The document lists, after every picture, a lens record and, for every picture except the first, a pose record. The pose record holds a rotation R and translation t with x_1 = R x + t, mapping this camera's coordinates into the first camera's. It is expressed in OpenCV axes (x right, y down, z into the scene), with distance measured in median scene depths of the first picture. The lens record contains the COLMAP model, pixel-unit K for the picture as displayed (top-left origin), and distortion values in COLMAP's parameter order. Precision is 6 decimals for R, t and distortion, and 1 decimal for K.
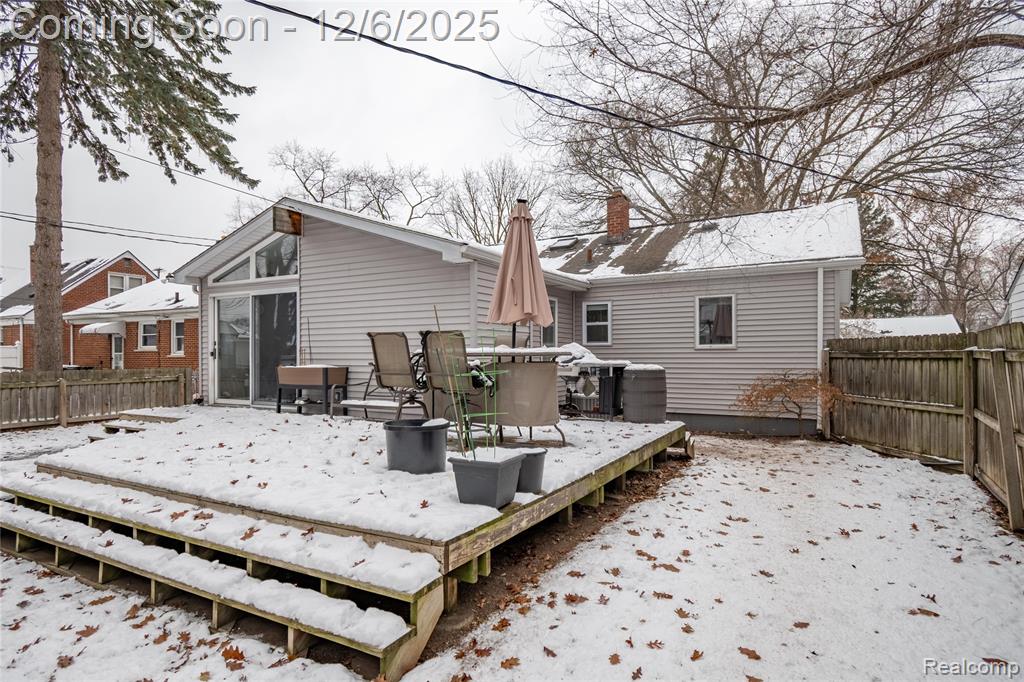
lens RADIAL K [[554.5, 0, 465.1], [0, 554.5, 354.2], [0, 0, 1]] dist [0.001269, 0.000400]
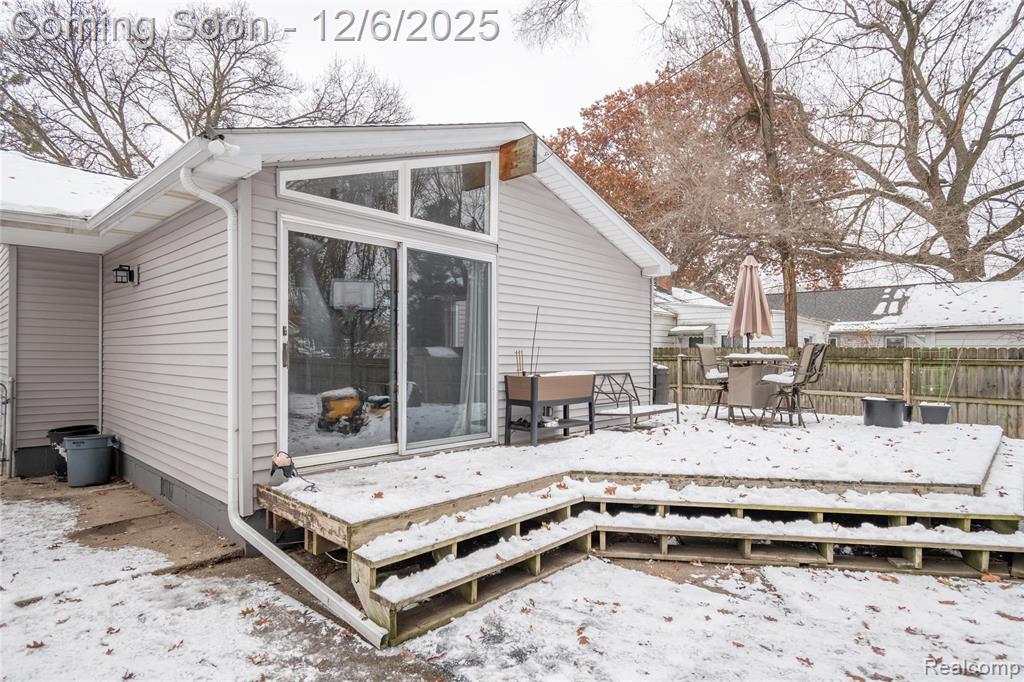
lens RADIAL K [[554.5, 0, 465.1], [0, 554.5, 354.2], [0, 0, 1]] dist [0.001269, 0.000400]
pose [[0.256944, 0.007101, 0.966400, -0.939698], [-0.004316, 0.999971, -0.006200, 0.000949], [-0.966417, -0.002578, 0.256968, 0.854392]]
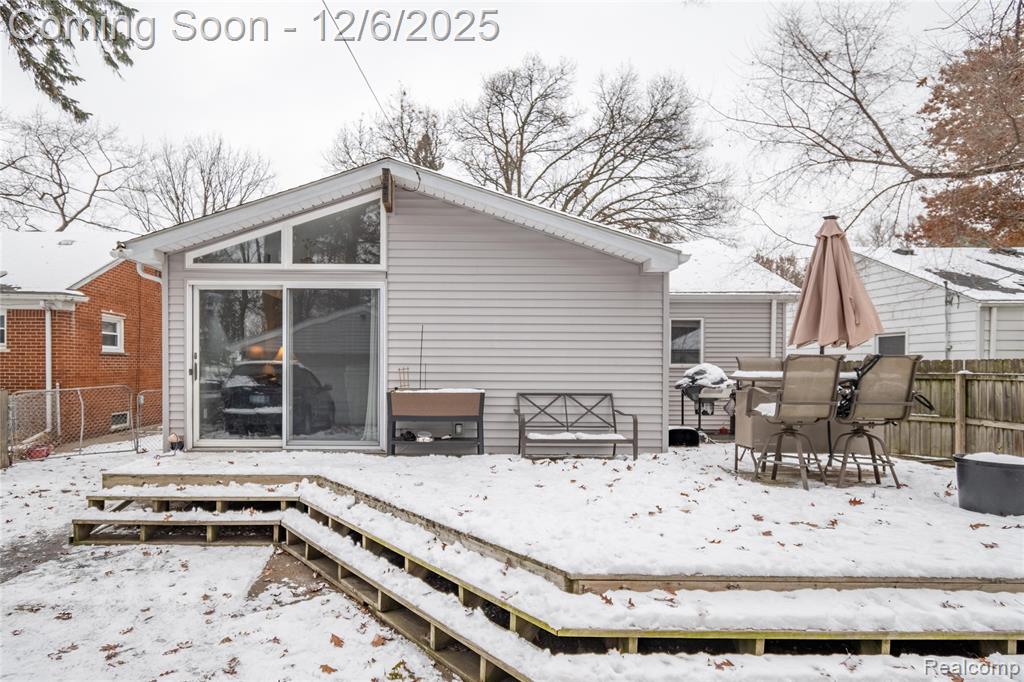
lens RADIAL K [[586.6, 0, 509.2], [0, 586.6, 368.8], [0, 0, 1]] dist [-0.004997, -0.001517]
pose [[0.869161, 0.006473, 0.494488, -0.533347], [-0.007577, 0.999971, 0.000228, -0.007873], [-0.494472, -0.003945, 0.869185, 0.240707]]
